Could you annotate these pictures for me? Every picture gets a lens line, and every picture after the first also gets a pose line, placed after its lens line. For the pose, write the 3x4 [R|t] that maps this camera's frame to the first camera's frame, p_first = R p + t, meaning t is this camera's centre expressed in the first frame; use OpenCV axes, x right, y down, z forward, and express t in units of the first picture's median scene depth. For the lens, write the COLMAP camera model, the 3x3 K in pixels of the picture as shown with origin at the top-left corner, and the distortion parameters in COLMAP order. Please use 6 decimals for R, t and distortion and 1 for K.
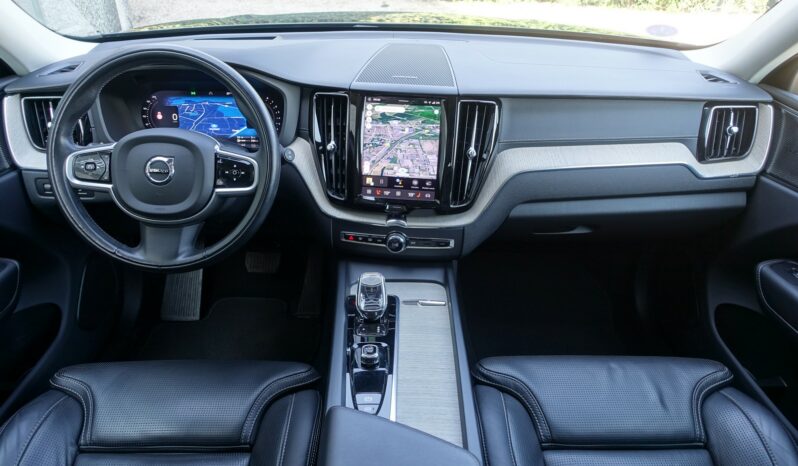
lens RADIAL K [[551.0, 0, 399.0], [0, 551.0, 233.0], [0, 0, 1]] dist [-0.000719, -0.002074]
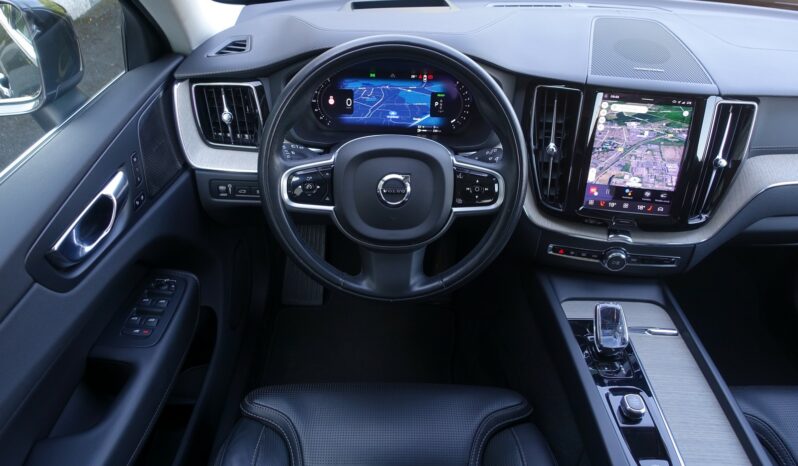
lens RADIAL K [[551.0, 0, 399.0], [0, 551.0, 233.0], [0, 0, 1]] dist [-0.000719, -0.002074]
pose [[0.999745, 0.022390, -0.002762, -0.359281], [-0.021860, 0.991689, 0.126788, -0.132456], [0.005577, -0.126695, 0.991926, 0.129848]]
